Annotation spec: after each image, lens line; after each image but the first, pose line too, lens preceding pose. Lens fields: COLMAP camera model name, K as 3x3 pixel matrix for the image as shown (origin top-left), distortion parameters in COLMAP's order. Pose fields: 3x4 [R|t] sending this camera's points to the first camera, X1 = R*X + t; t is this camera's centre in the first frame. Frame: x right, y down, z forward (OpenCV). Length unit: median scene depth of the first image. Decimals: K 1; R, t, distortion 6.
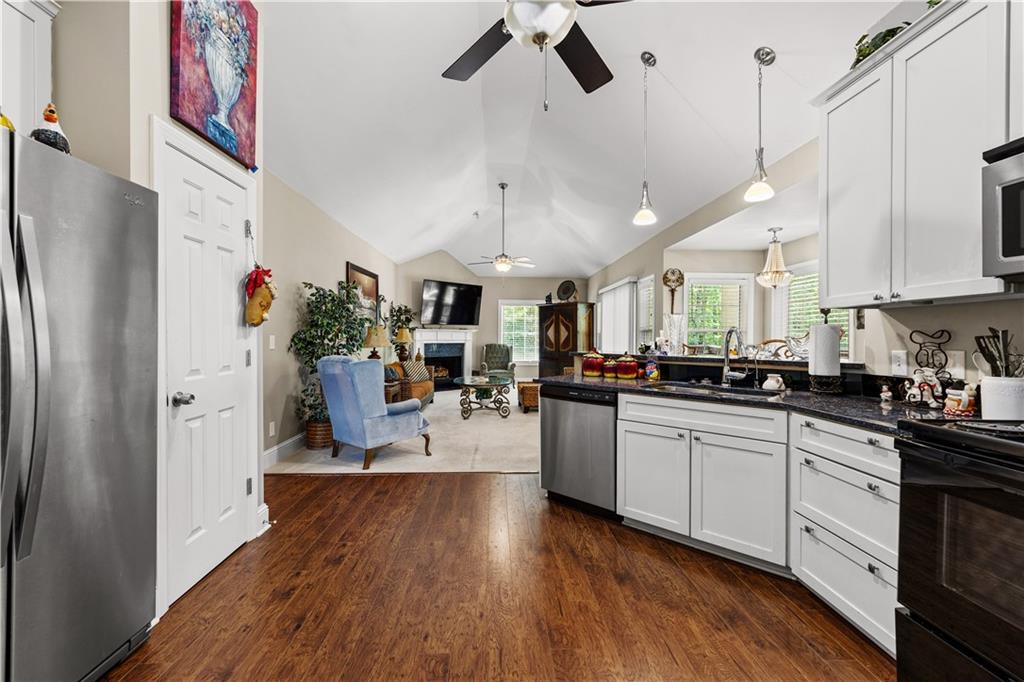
lens RADIAL K [[429.2, 0, 510.4], [0, 429.2, 337.9], [0, 0, 1]] dist [0.001404, 0.000701]
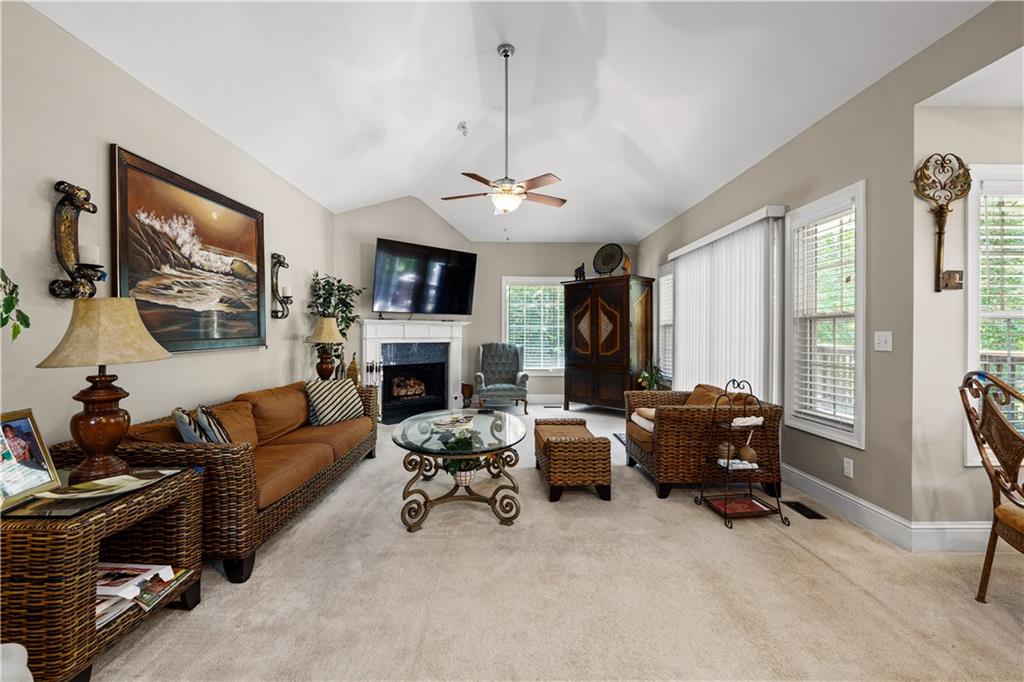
lens RADIAL K [[429.2, 0, 510.4], [0, 429.2, 337.9], [0, 0, 1]] dist [0.001404, 0.000701]
pose [[0.999729, -0.002113, -0.023165, 0.000264], [0.002307, 0.999962, 0.008372, 0.000005], [0.023147, -0.008423, 0.999697, 0.365190]]
